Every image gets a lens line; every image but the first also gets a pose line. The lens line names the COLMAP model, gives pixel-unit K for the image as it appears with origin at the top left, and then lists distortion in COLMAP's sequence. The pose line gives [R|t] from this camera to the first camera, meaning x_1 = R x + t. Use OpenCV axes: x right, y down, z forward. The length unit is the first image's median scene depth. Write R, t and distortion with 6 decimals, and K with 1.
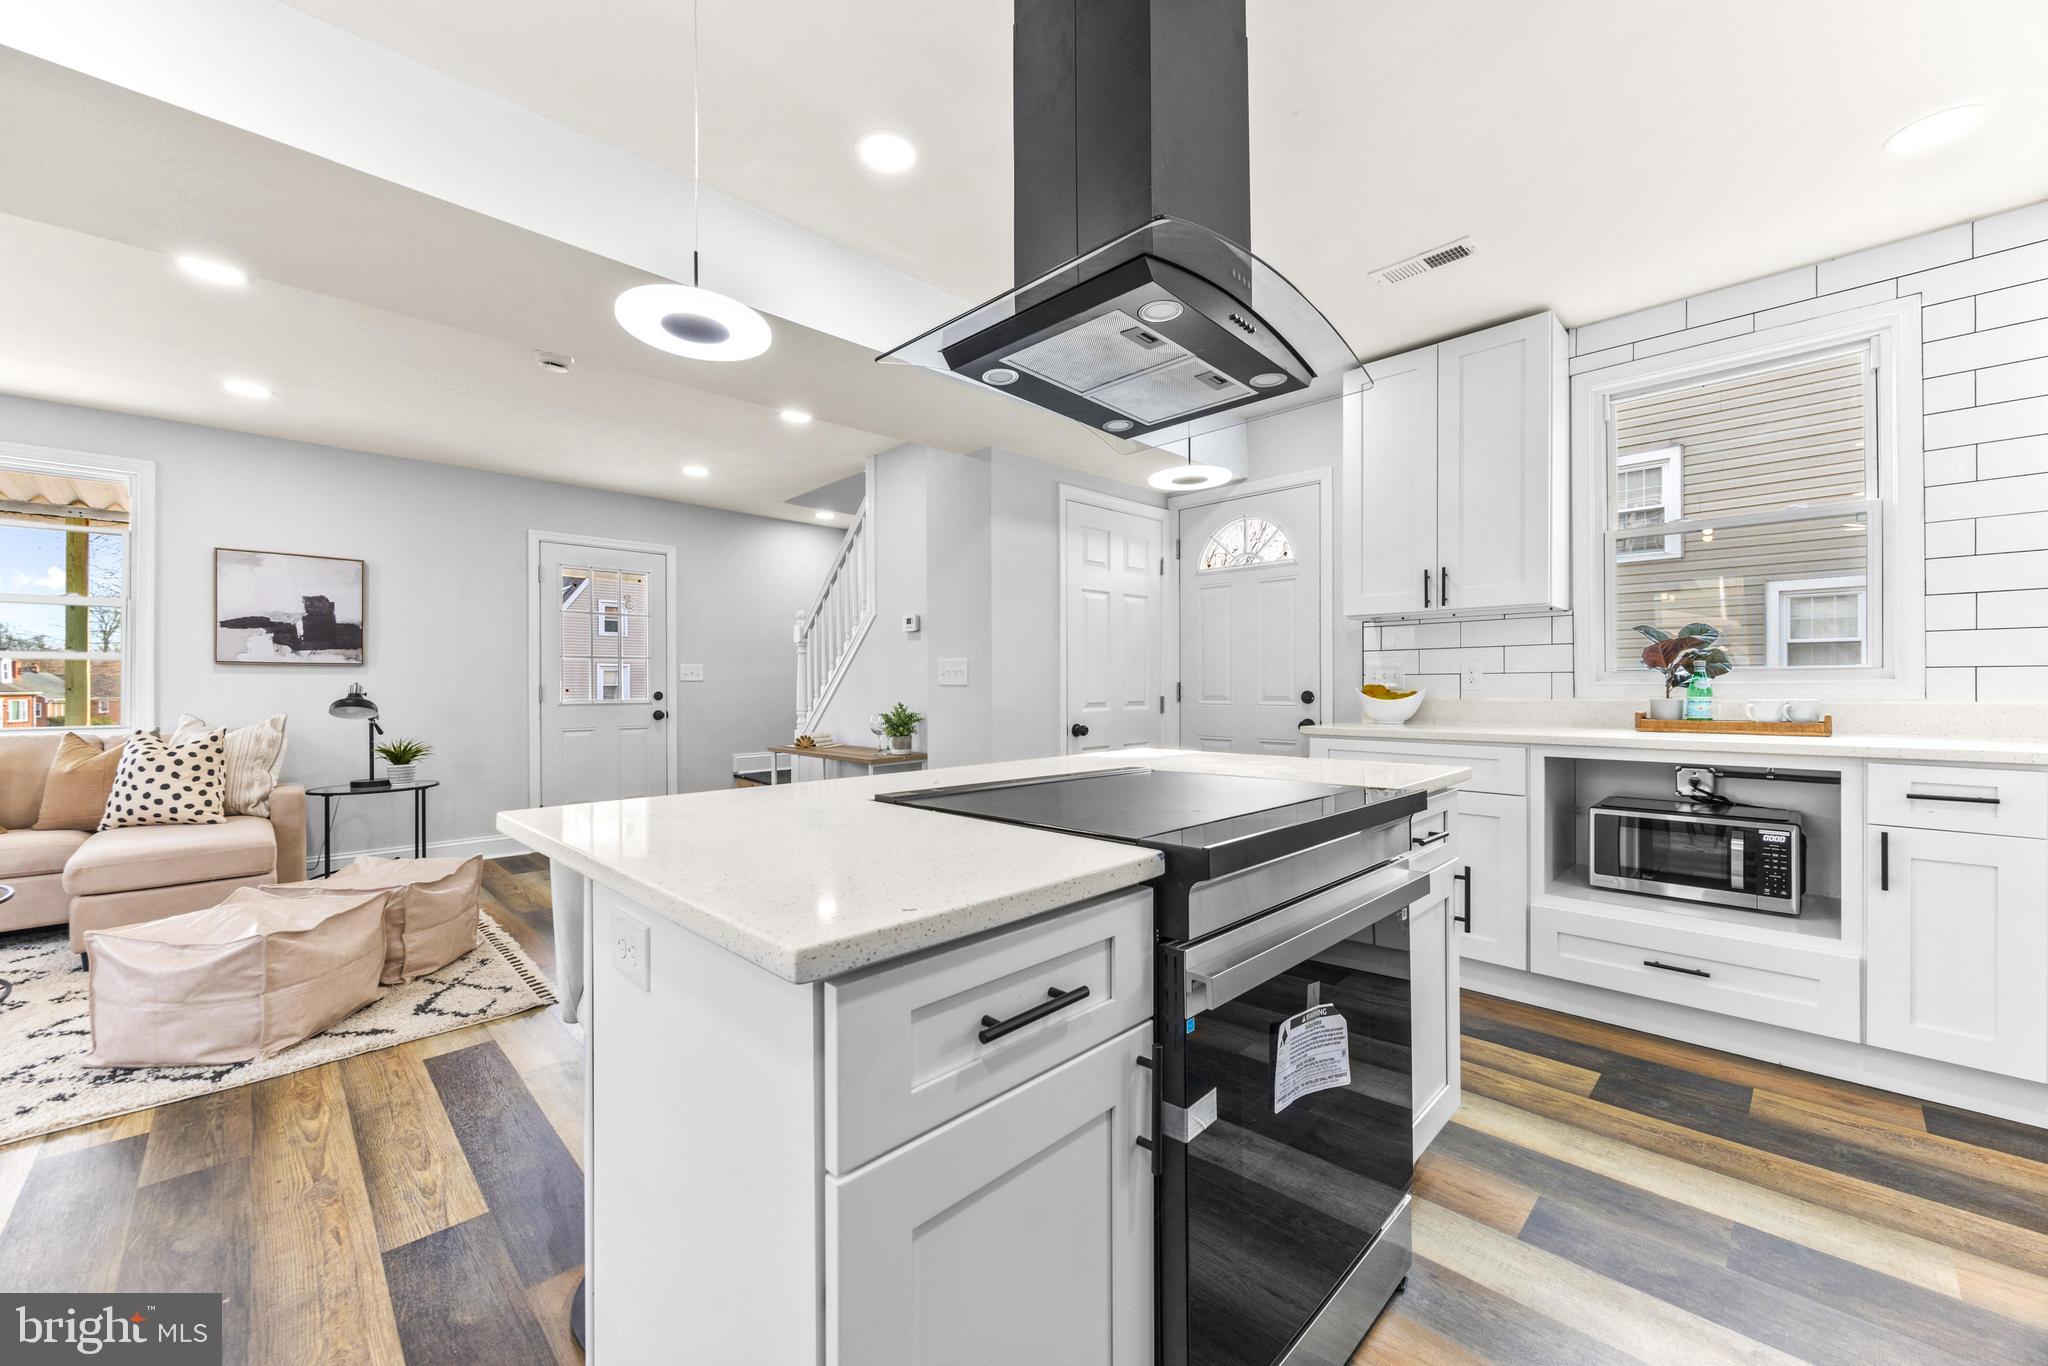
lens RADIAL K [[792.5, 0, 1021.0], [0, 792.5, 686.4], [0, 0, 1]] dist [-0.001585, 0.000040]
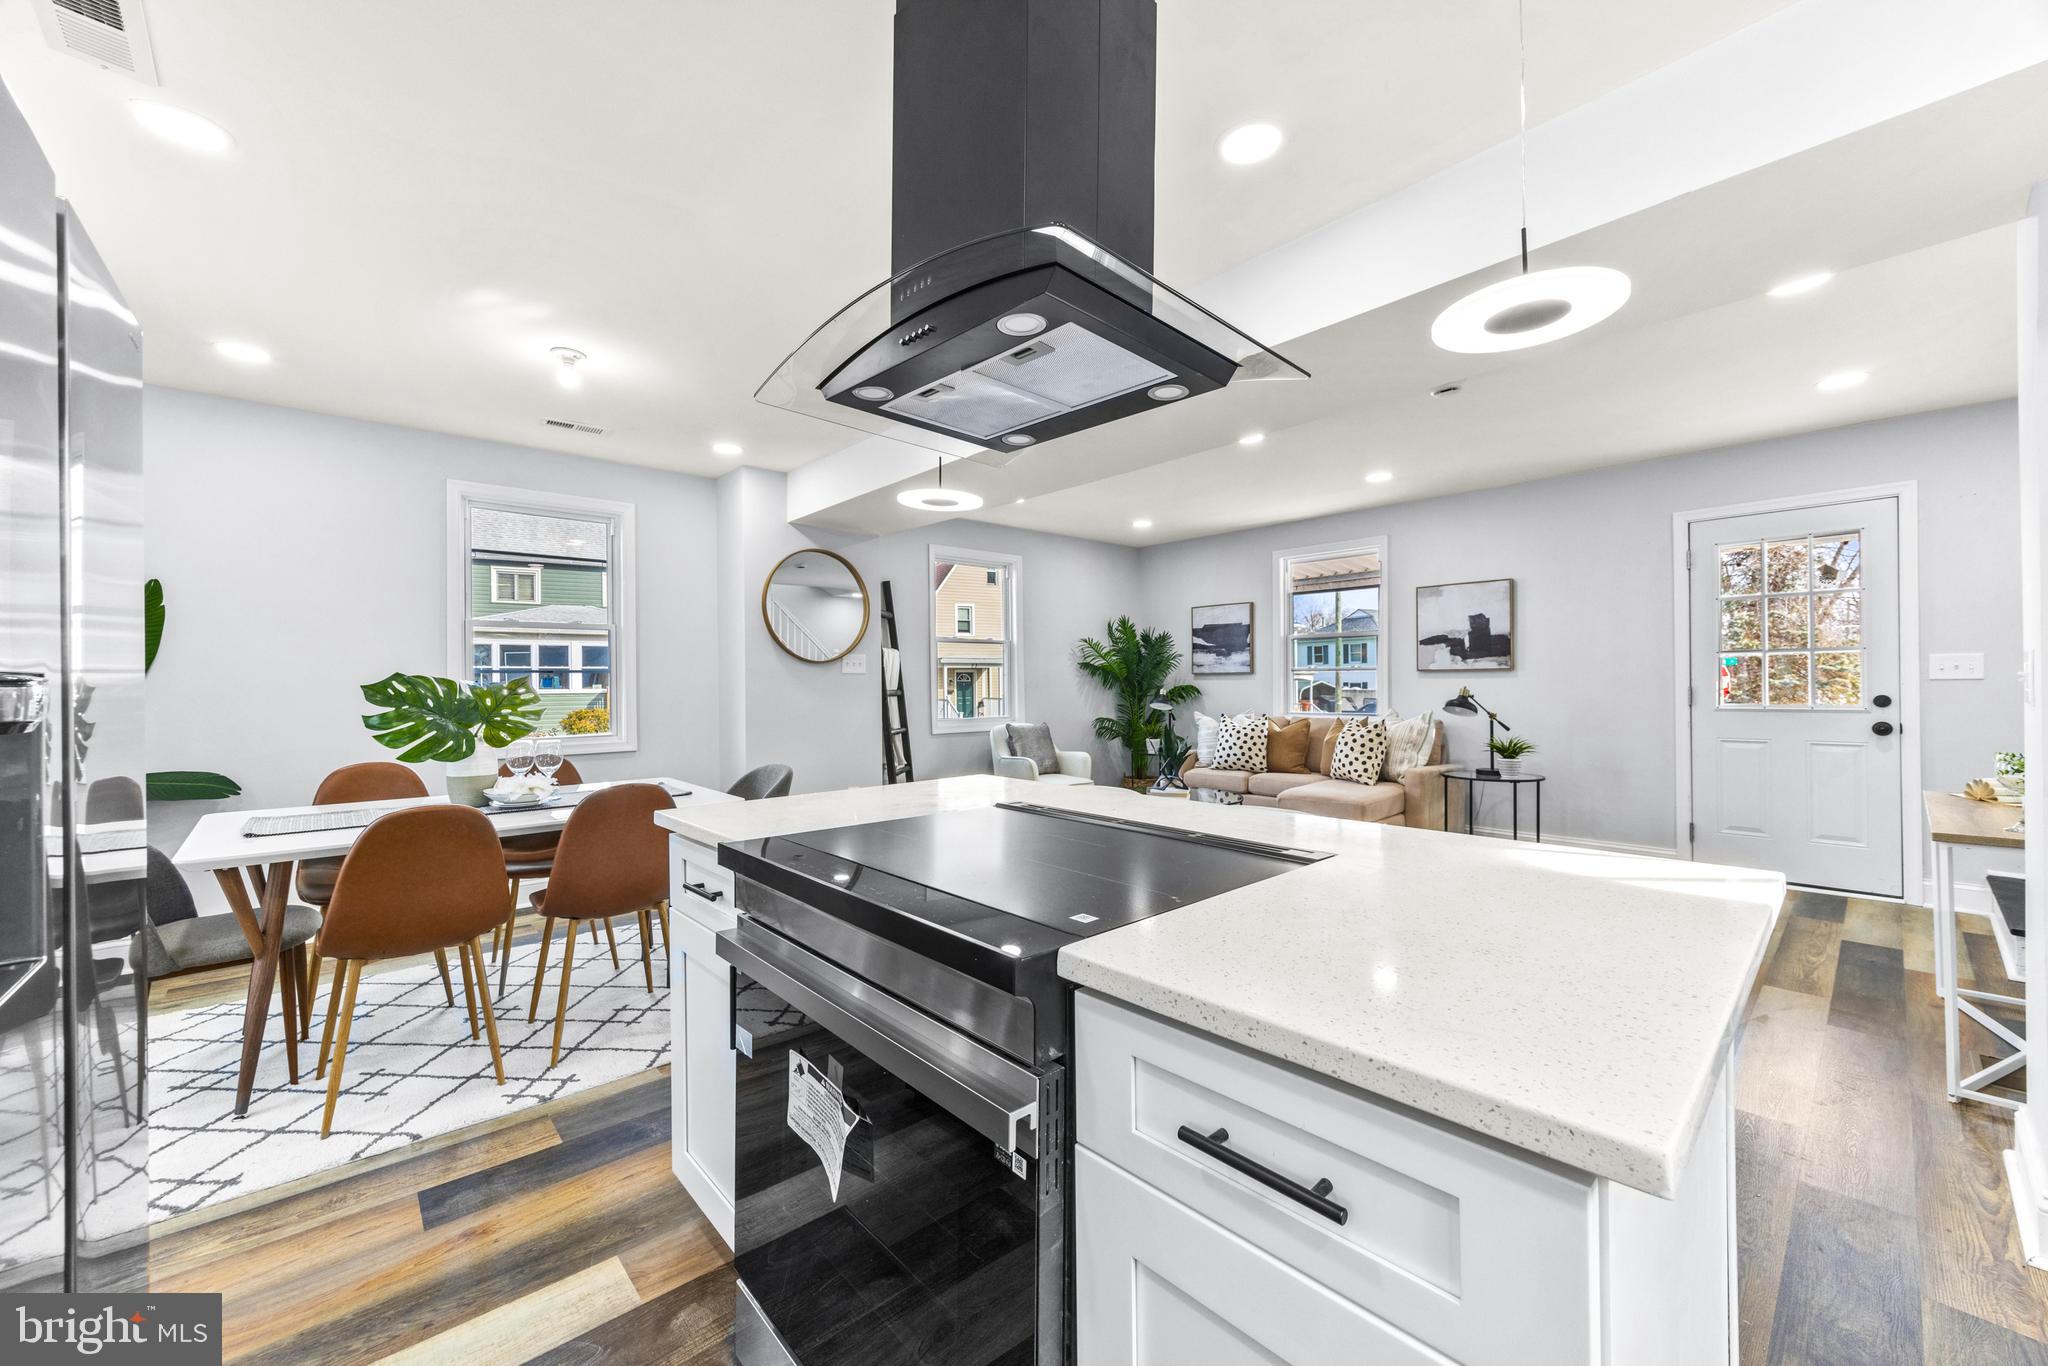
lens RADIAL K [[753.7, 0, 1024.0], [0, 753.7, 683.0], [0, 0, 1]] dist [-0.000952, -0.000093]
pose [[-0.029821, 0.007200, -0.999529, 0.365156], [0.014386, 0.999874, 0.006774, -0.030887], [0.999452, -0.014177, -0.029921, 0.398403]]
